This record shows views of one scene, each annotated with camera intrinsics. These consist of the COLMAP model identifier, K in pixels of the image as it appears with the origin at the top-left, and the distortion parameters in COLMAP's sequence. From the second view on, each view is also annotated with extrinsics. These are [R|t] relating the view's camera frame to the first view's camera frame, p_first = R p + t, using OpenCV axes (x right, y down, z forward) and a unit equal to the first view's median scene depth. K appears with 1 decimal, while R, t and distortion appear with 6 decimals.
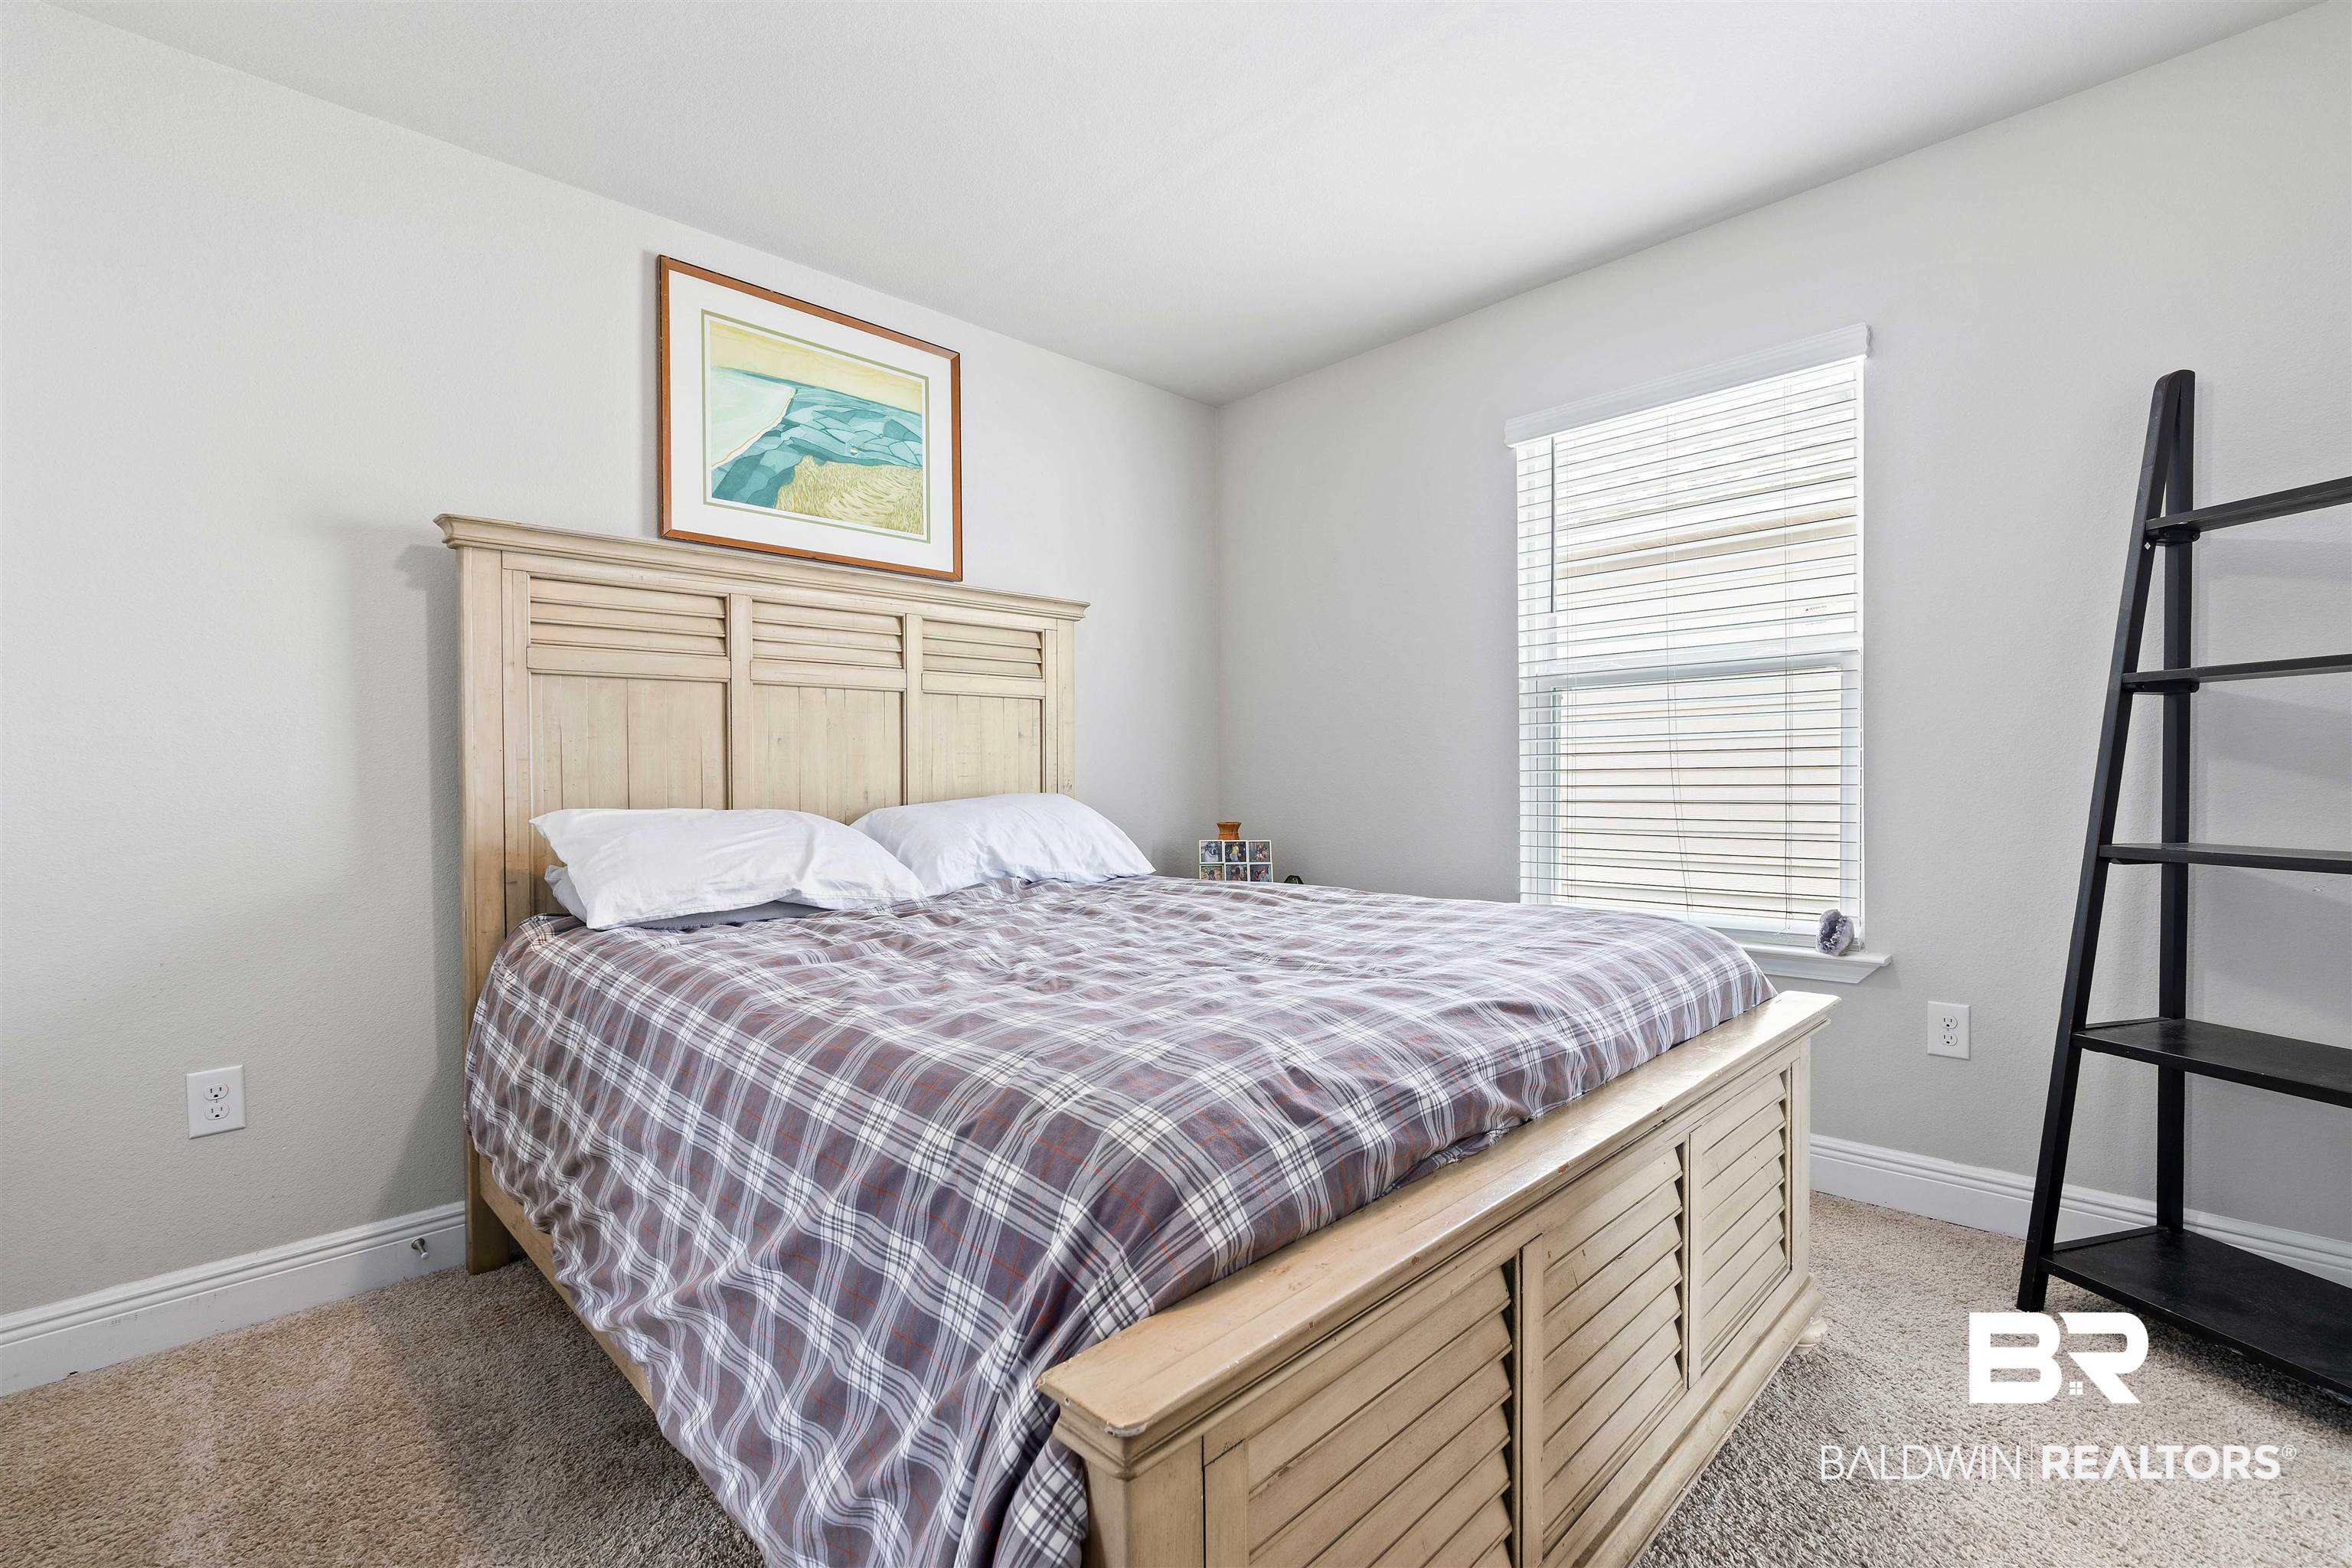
lens RADIAL K [[1031.1, 0, 1206.4], [0, 1031.1, 783.3], [0, 0, 1]] dist [0.003774, -0.003715]
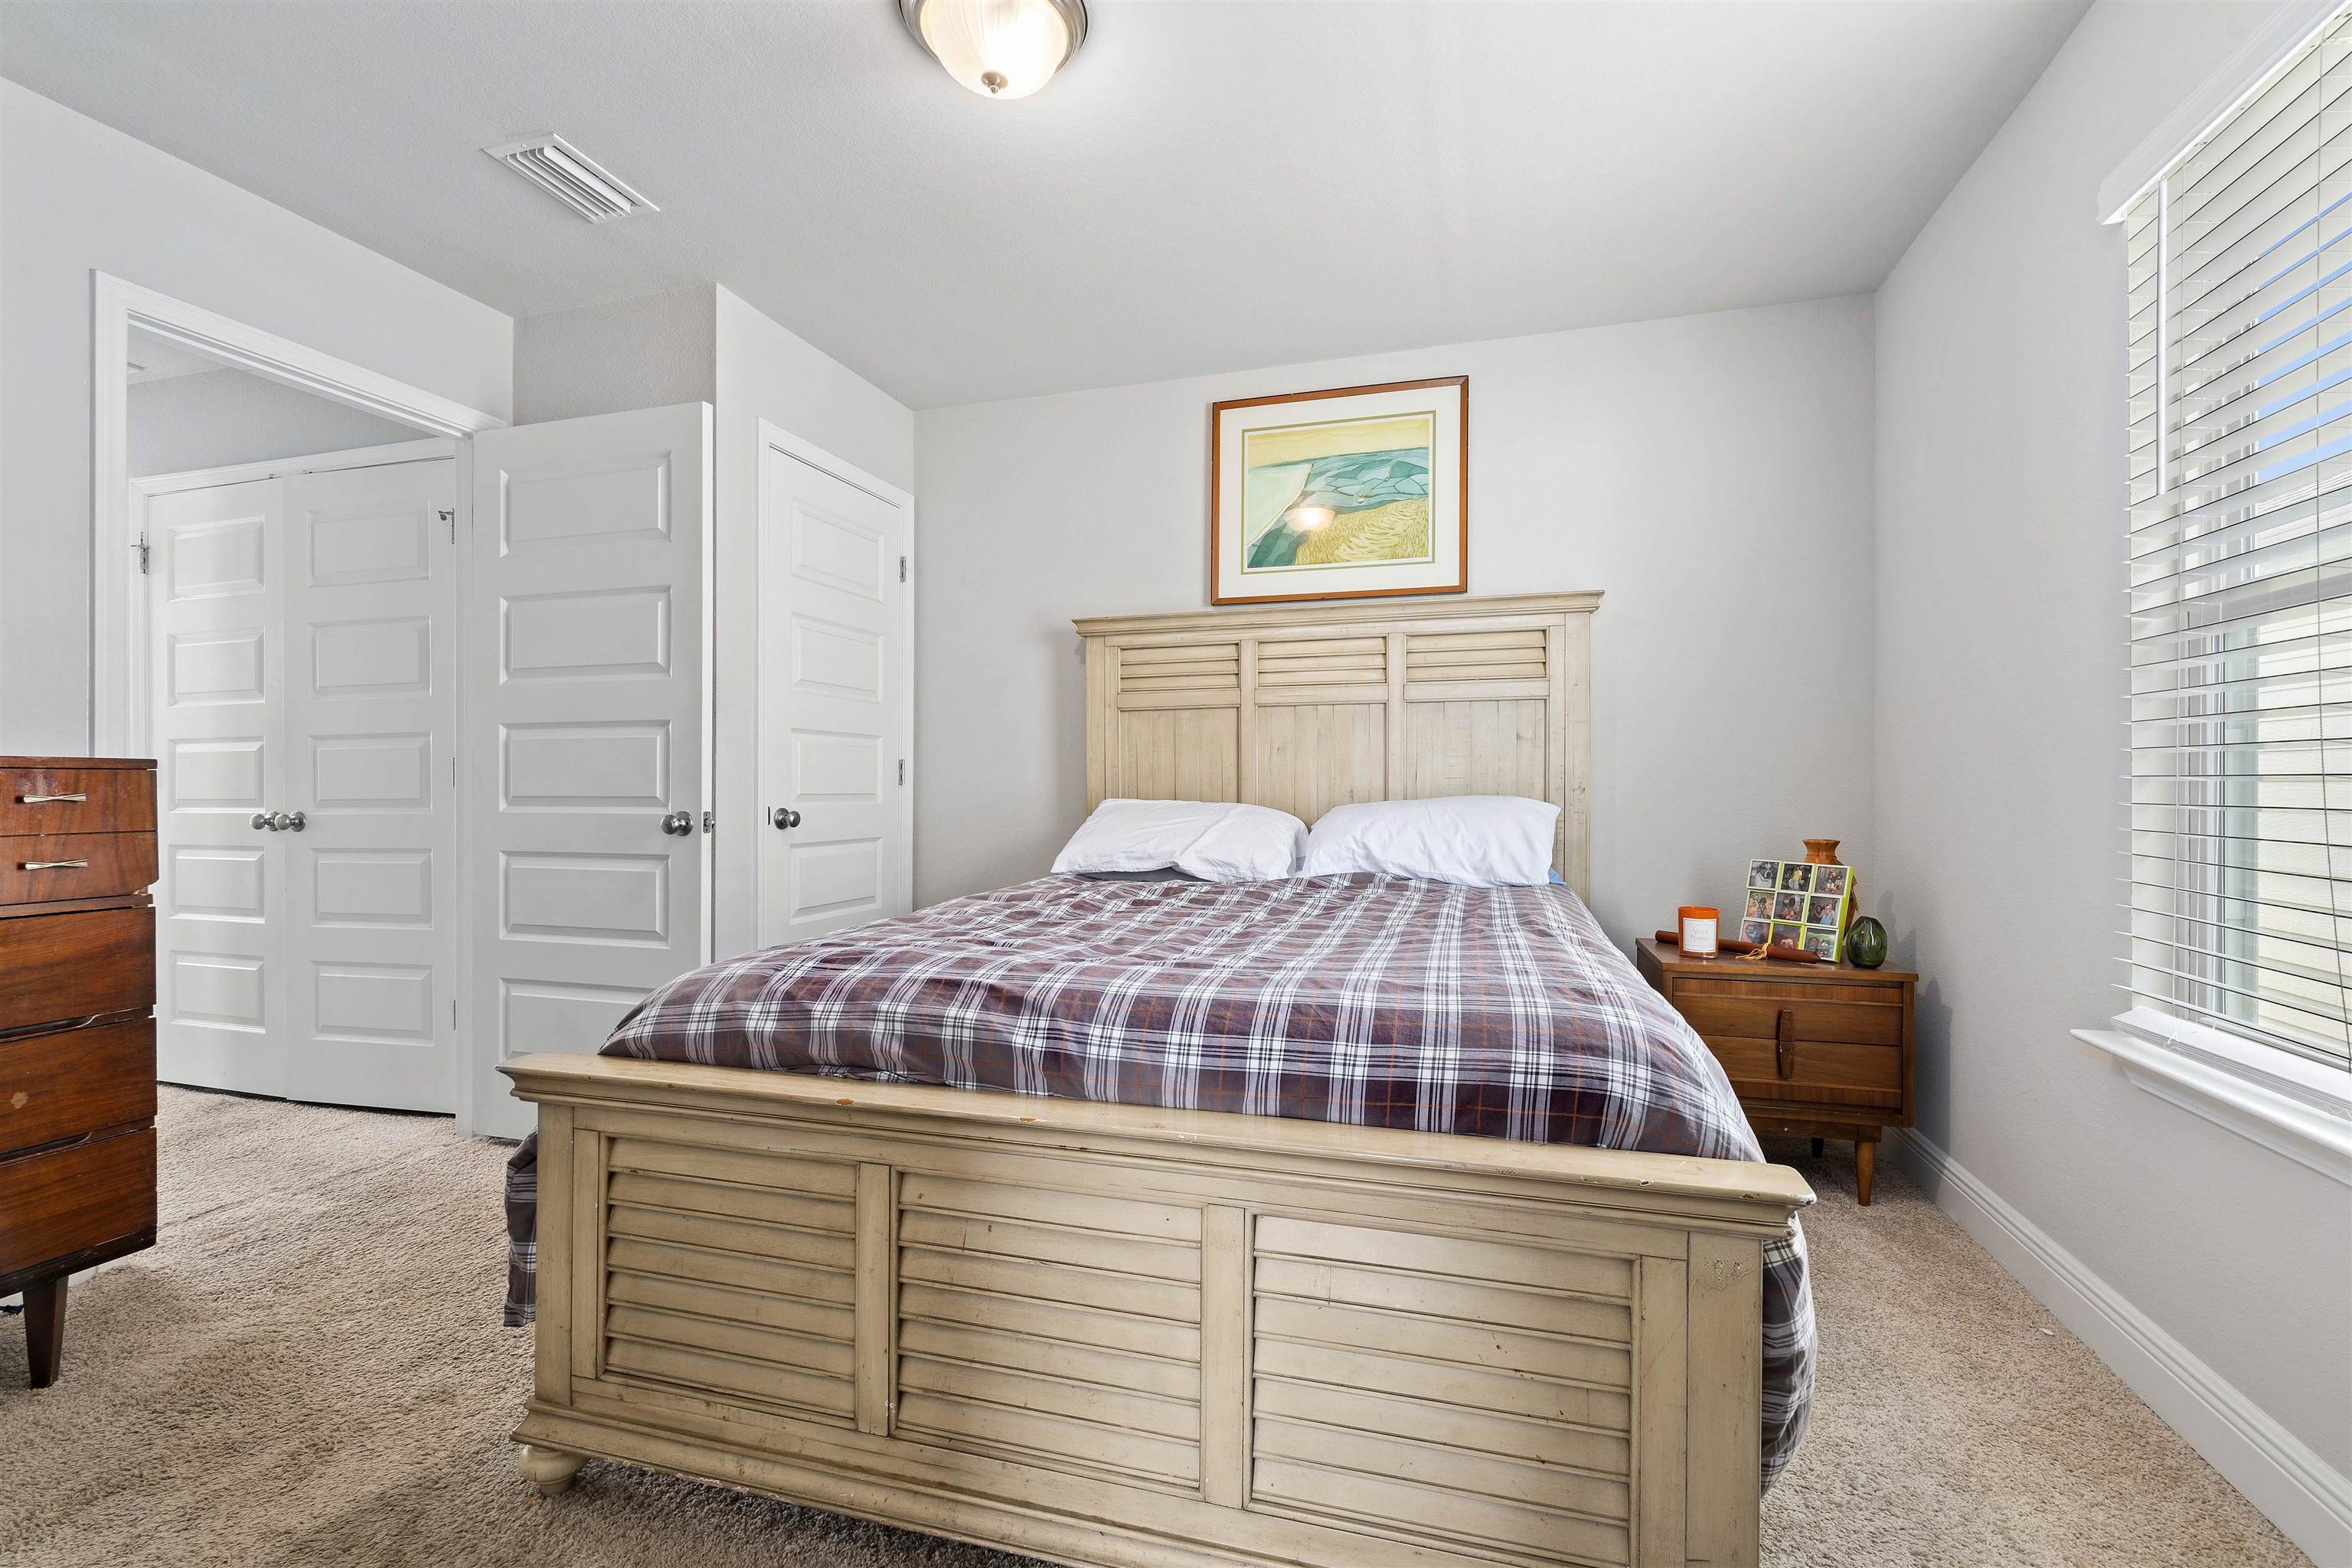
lens RADIAL K [[1031.1, 0, 1206.4], [0, 1031.1, 783.3], [0, 0, 1]] dist [0.003774, -0.003715]
pose [[0.480966, 0.012931, -0.876644, 0.604077], [-0.007588, 0.999915, 0.010586, -0.011603], [0.876707, 0.001561, 0.481023, 0.284159]]
